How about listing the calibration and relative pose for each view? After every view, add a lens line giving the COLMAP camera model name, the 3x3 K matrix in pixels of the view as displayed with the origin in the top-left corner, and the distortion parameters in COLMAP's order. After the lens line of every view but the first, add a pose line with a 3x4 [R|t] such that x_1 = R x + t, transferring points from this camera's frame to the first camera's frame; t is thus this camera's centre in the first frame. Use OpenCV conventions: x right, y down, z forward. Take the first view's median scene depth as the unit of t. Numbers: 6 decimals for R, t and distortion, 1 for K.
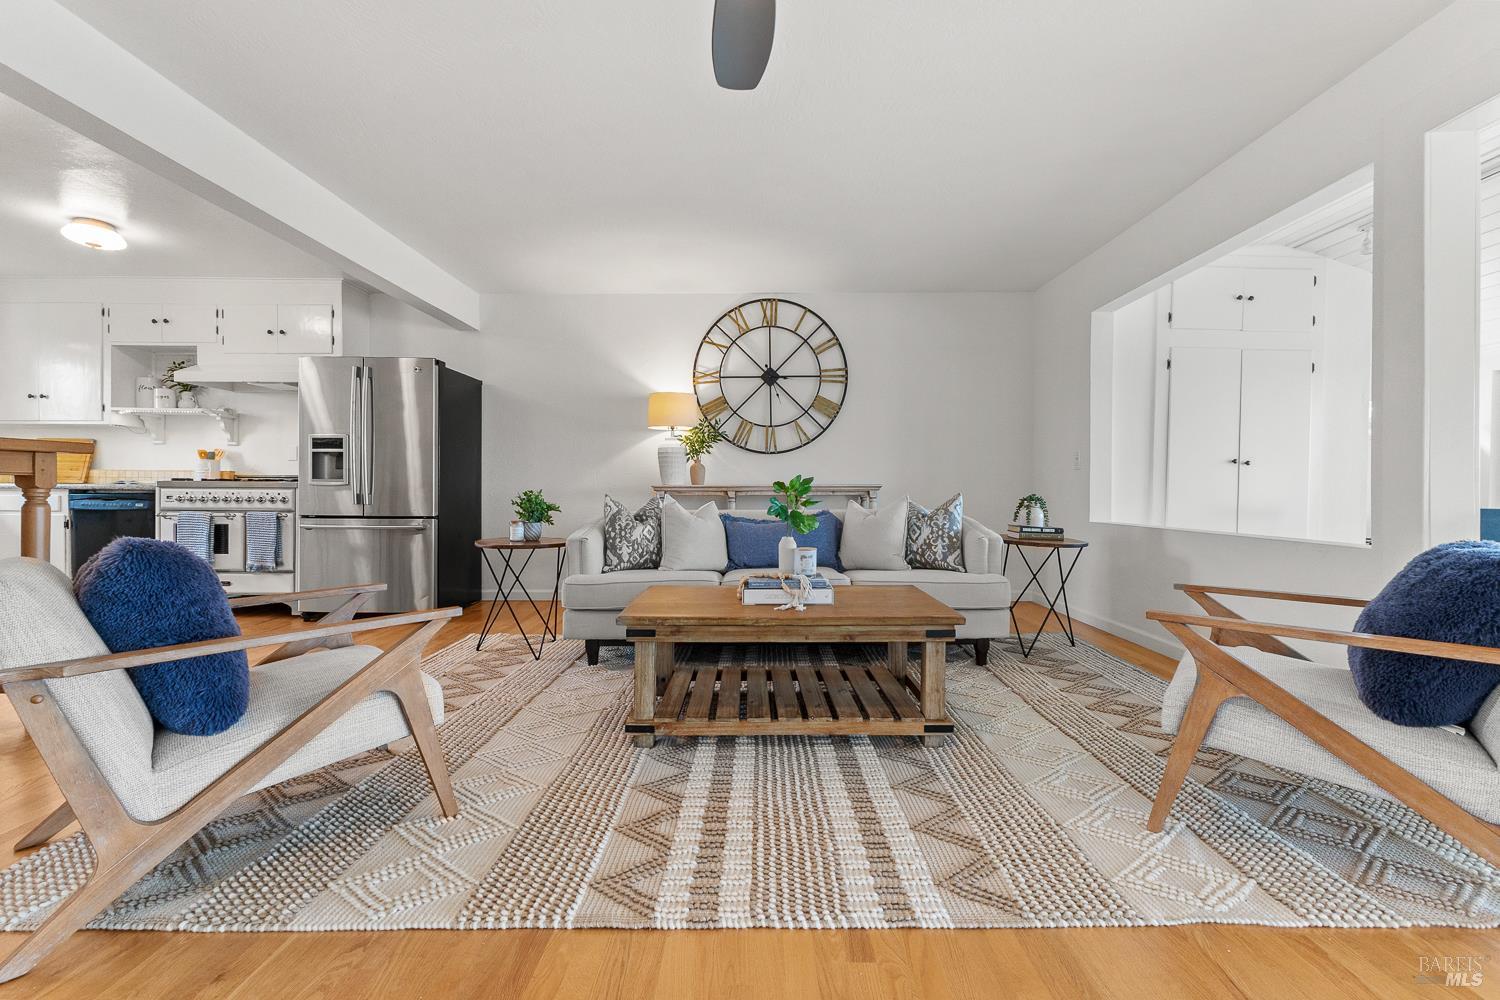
lens RADIAL K [[647.3, 0, 751.4], [0, 647.3, 492.7], [0, 0, 1]] dist [0.003272, 0.000216]
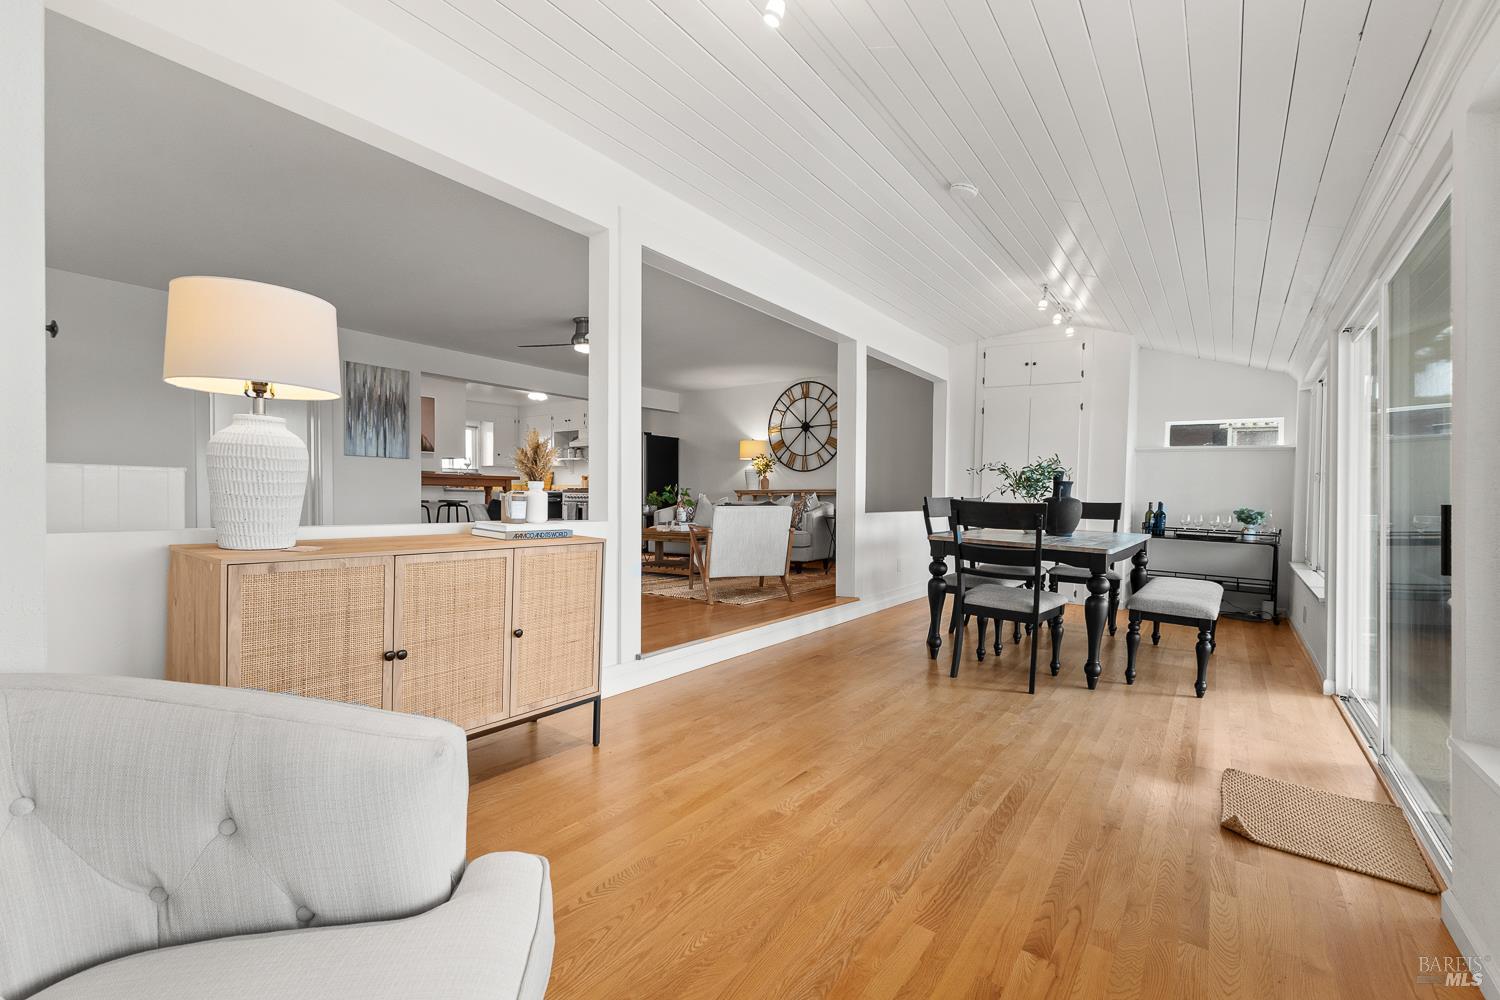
lens RADIAL K [[647.3, 0, 746.4], [0, 647.3, 505.8], [0, 0, 1]] dist [0.003272, 0.000216]
pose [[0.821436, 0.007705, -0.570249, 0.885586], [-0.004419, 0.999965, 0.007146, 0.019905], [0.570283, -0.003350, 0.821441, -0.508874]]
